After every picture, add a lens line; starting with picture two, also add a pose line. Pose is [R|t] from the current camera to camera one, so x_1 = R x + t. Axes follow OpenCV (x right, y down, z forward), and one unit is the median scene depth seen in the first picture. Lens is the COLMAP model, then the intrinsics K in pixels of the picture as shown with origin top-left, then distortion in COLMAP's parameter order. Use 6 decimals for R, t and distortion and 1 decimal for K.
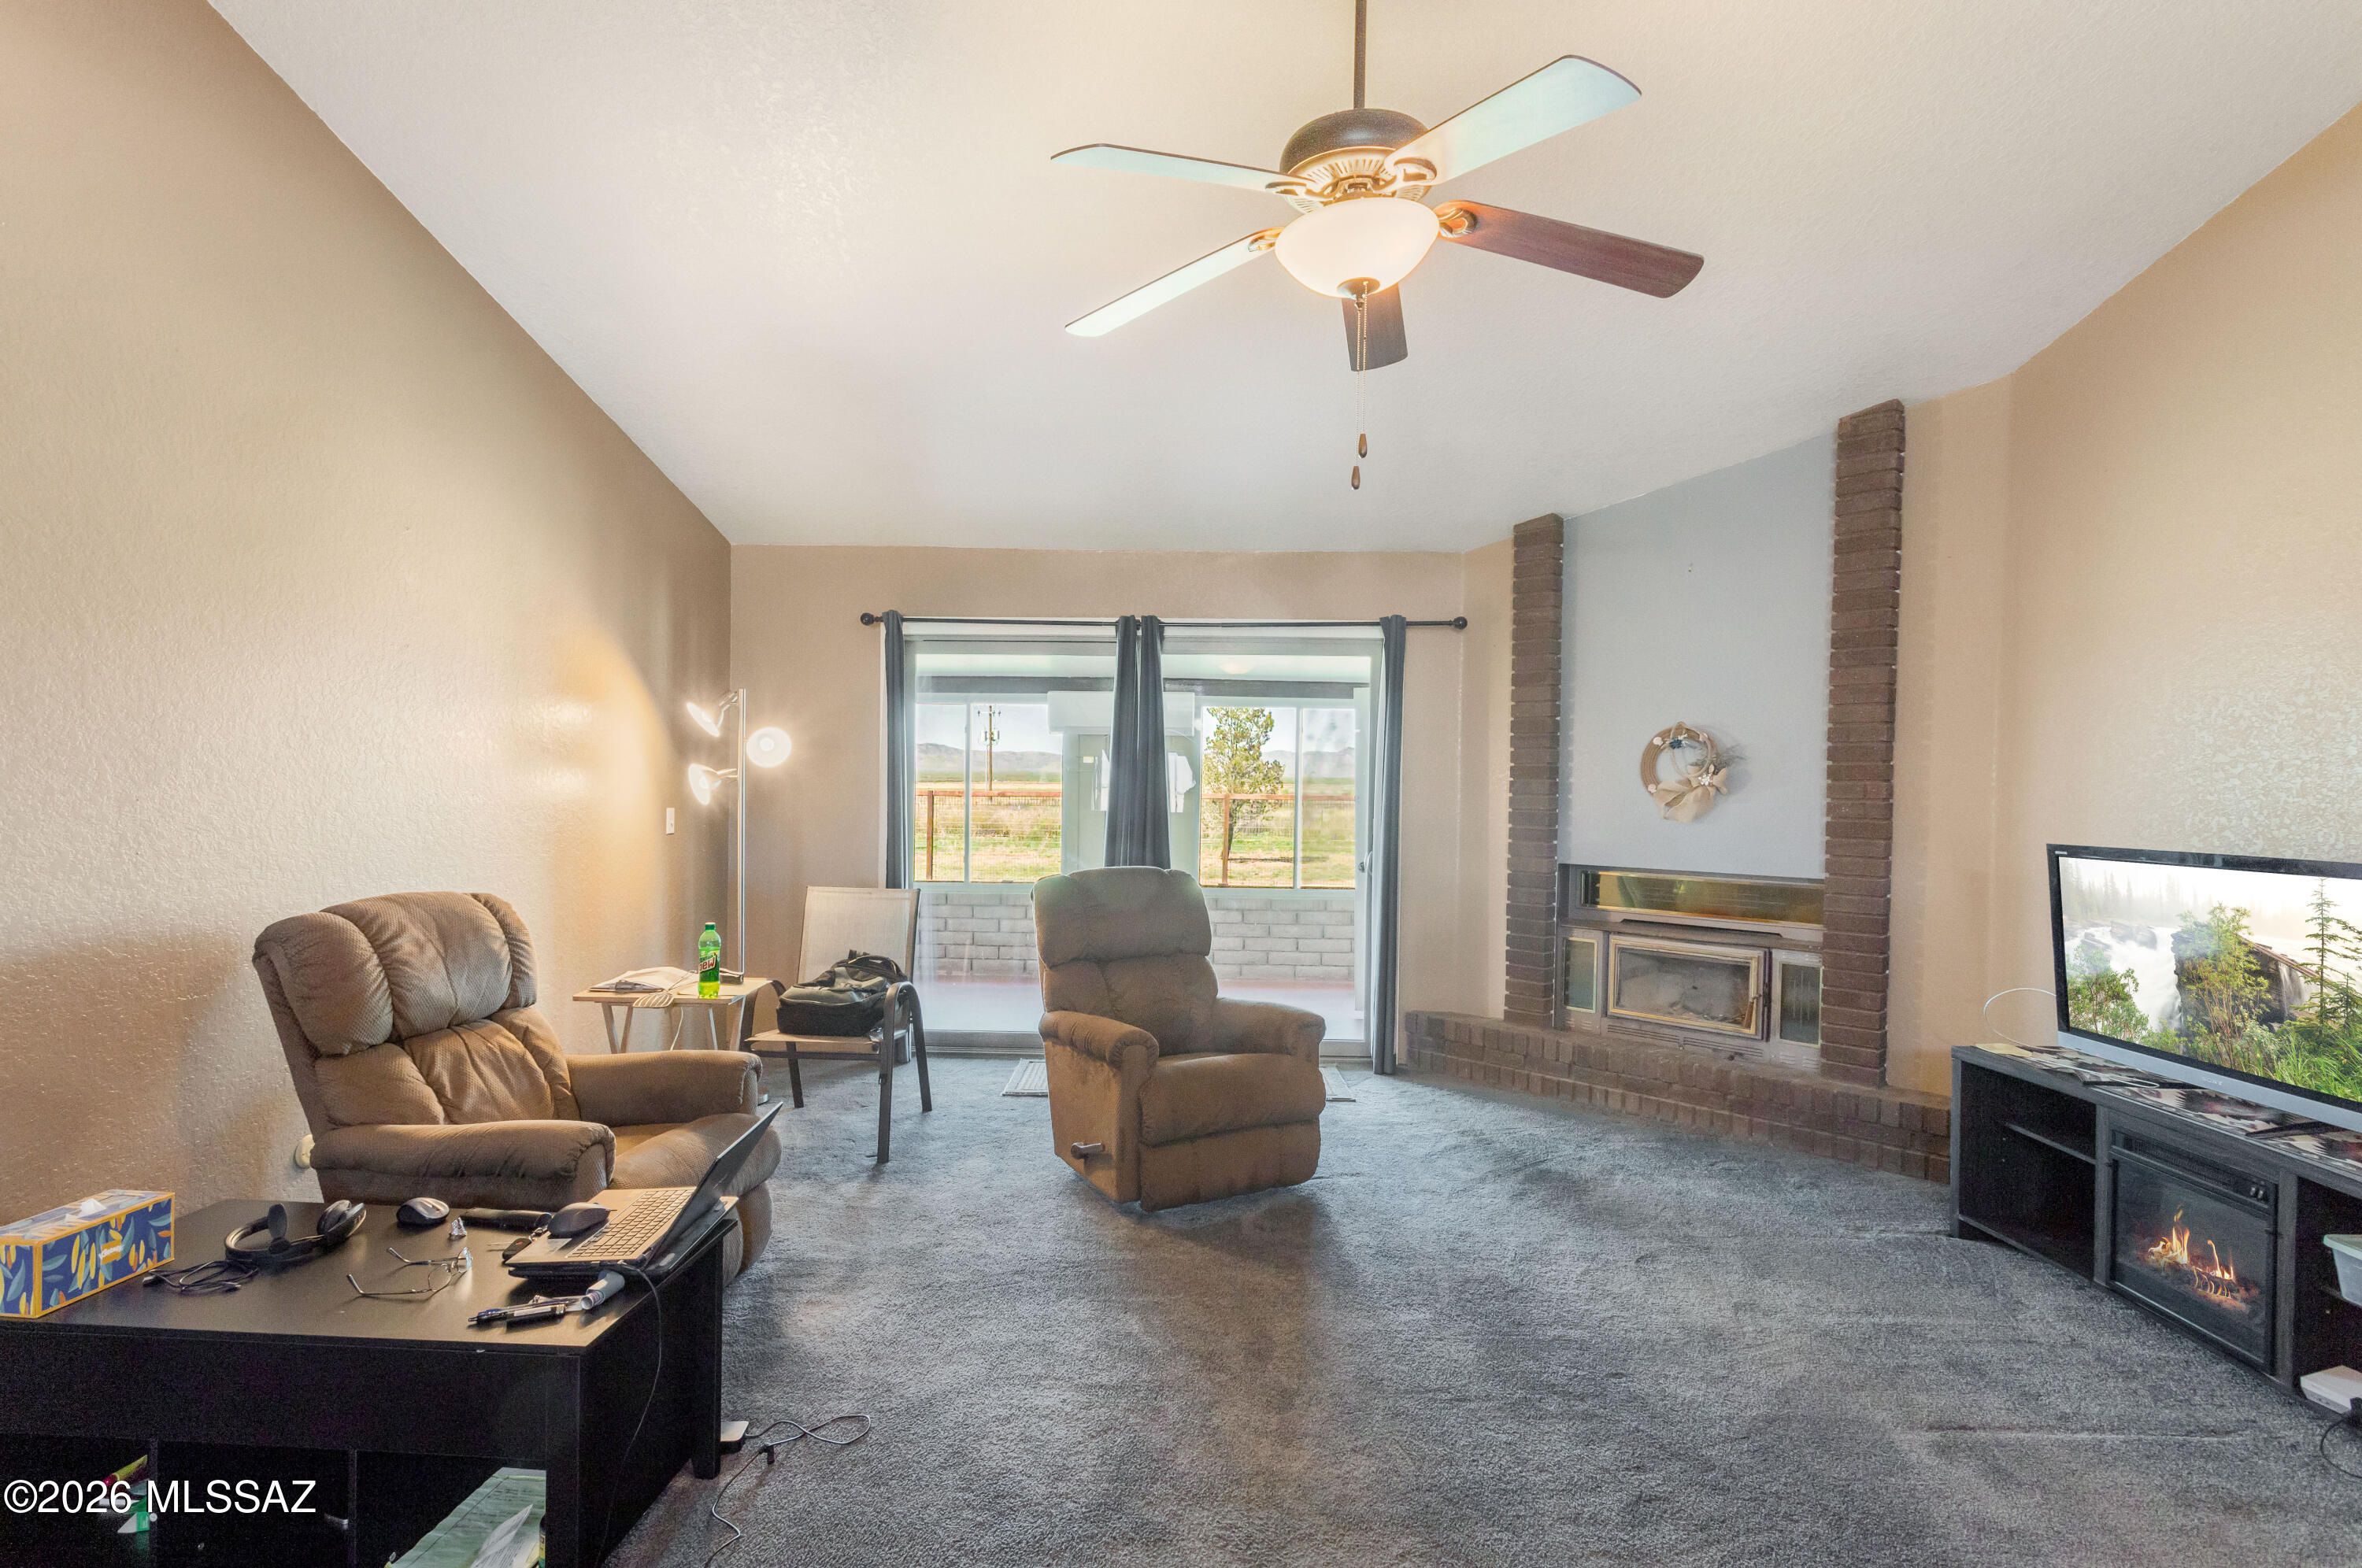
lens RADIAL K [[1175.2, 0, 1179.7], [0, 1175.2, 810.7], [0, 0, 1]] dist [0.004144, 0.000341]
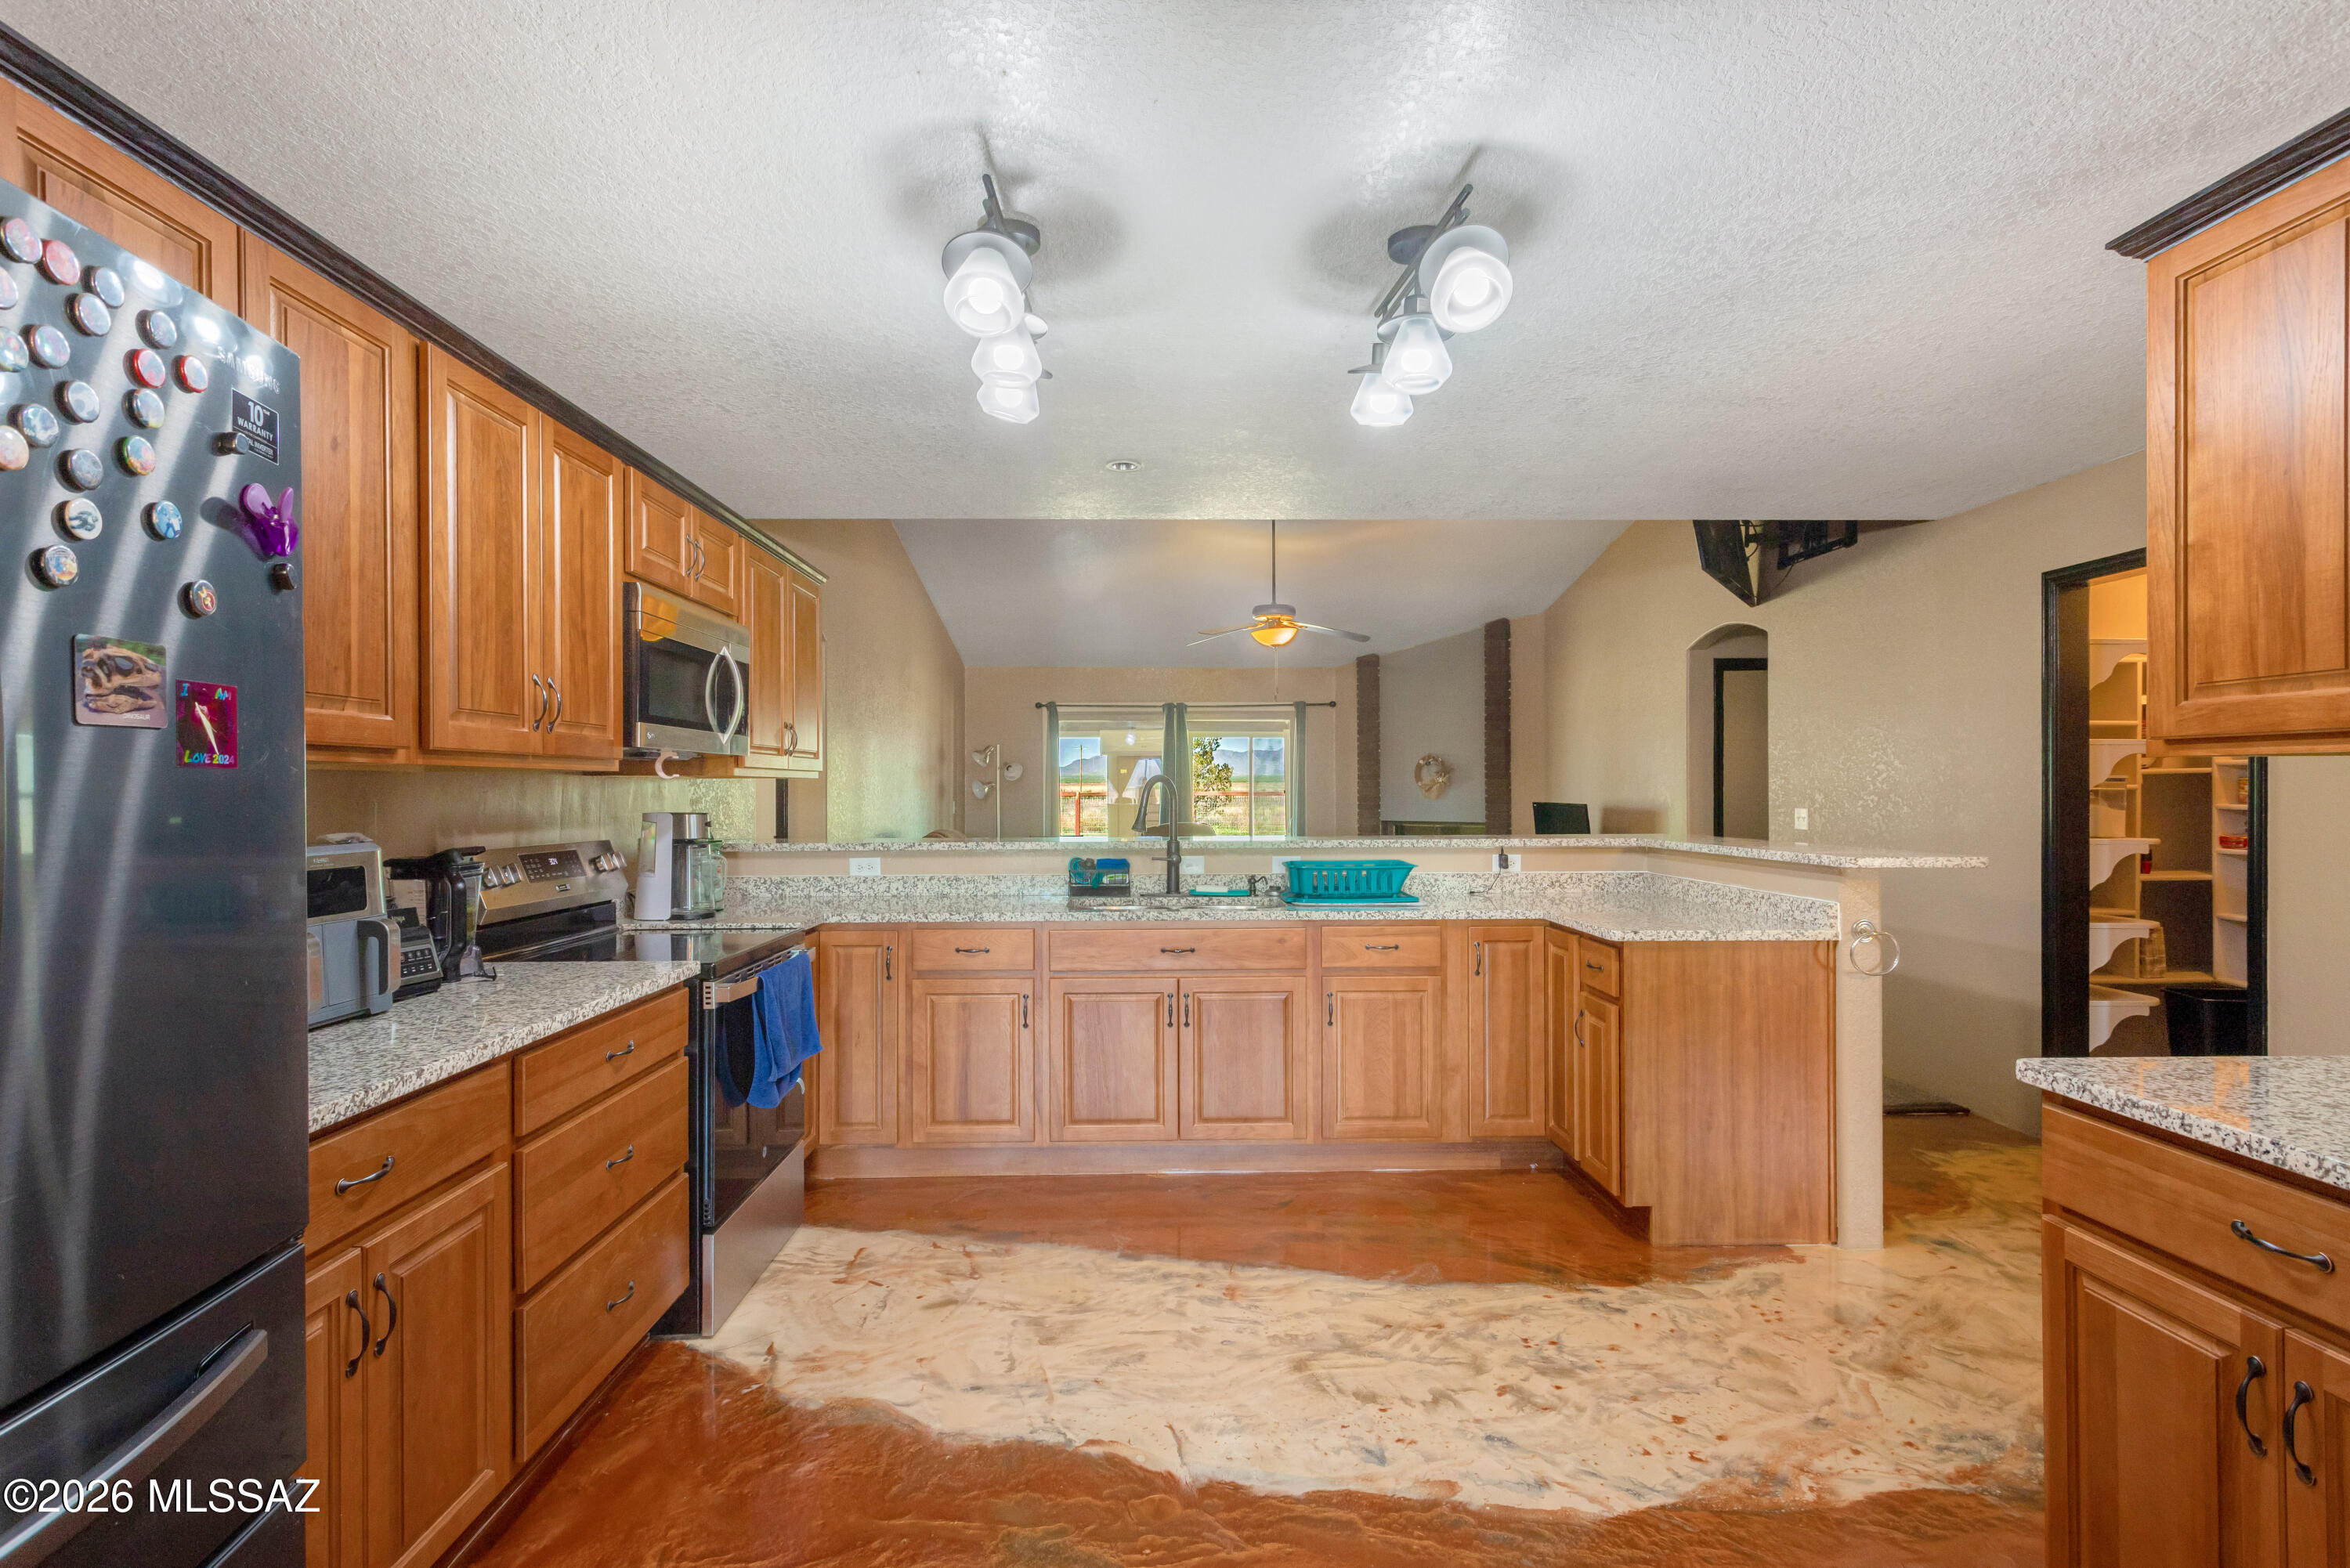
lens RADIAL K [[1169.2, 0, 1173.7], [0, 1169.2, 810.5], [0, 0, 1]] dist [0.004144, 0.000341]
pose [[0.999027, -0.011810, 0.042487, -0.160675], [0.011816, 0.999930, 0.000106, 0.029053], [-0.042486, 0.000396, 0.999097, -1.298054]]
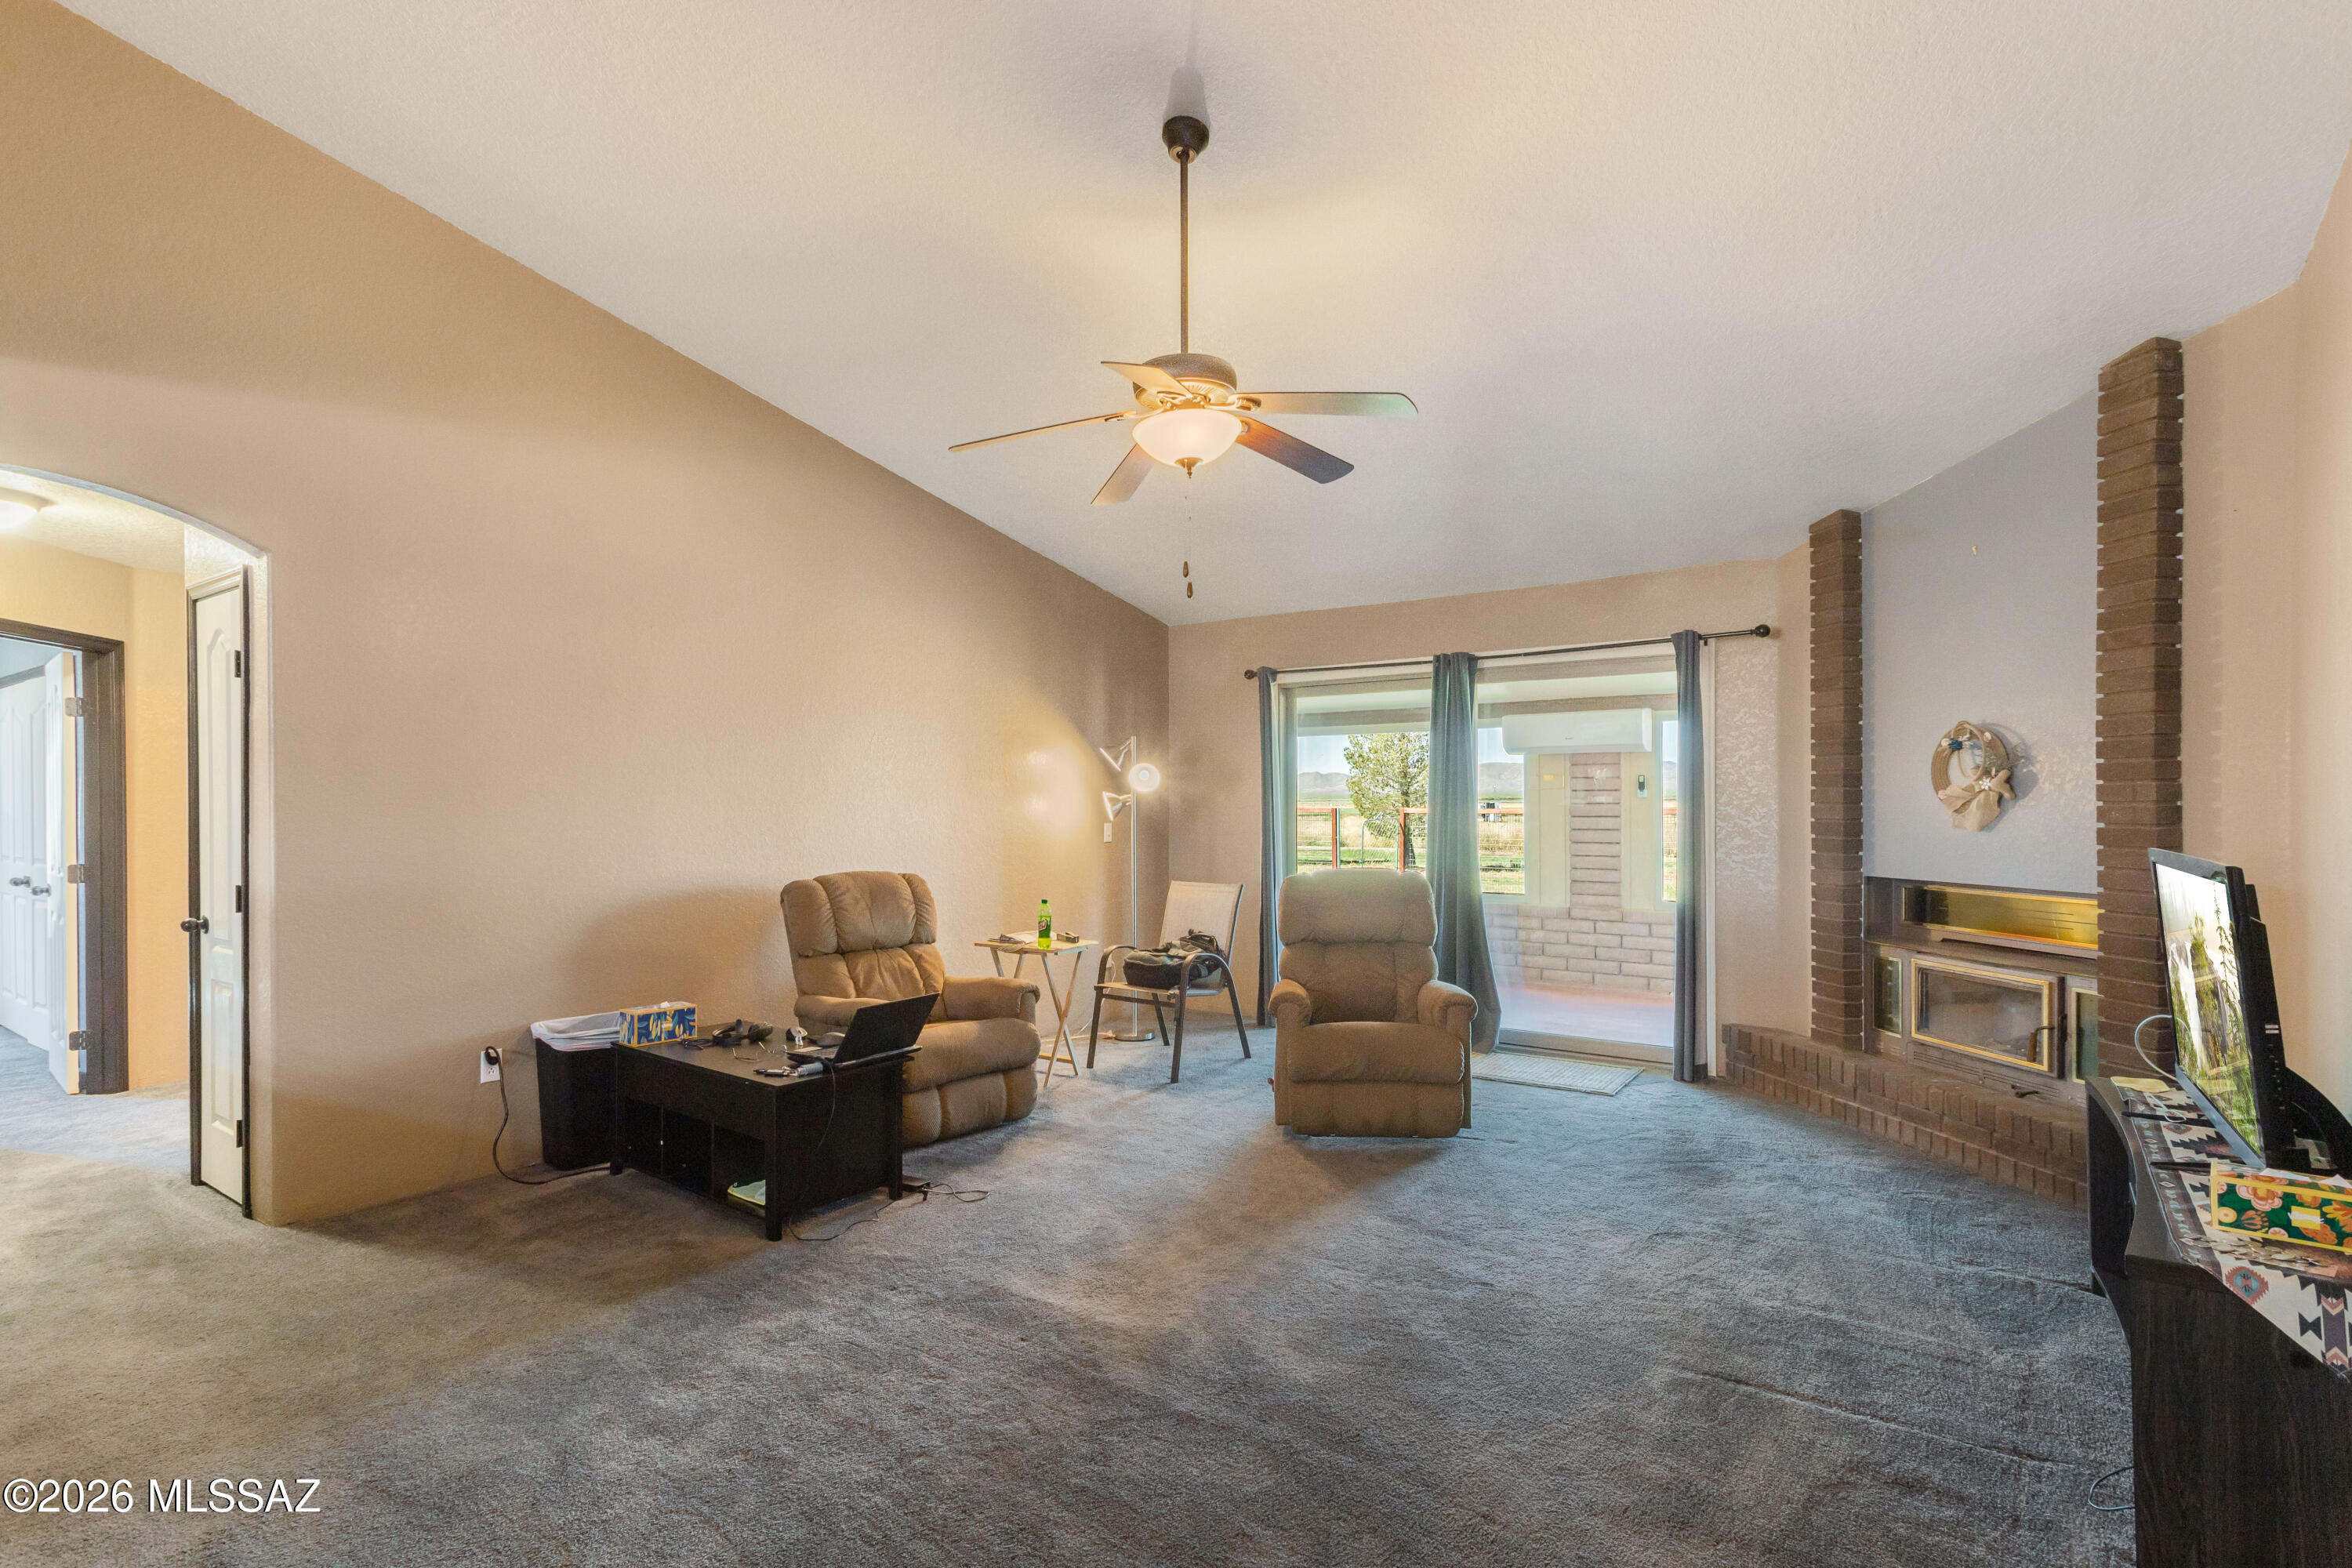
lens RADIAL K [[1170.3, 0, 1174.7], [0, 1170.3, 810.6], [0, 0, 1]] dist [0.004144, 0.000341]
pose [[0.820567, -0.013976, -0.571379, 0.498920], [0.002950, 0.999791, -0.020218, 0.011985], [0.571543, 0.014905, 0.820437, -0.107172]]
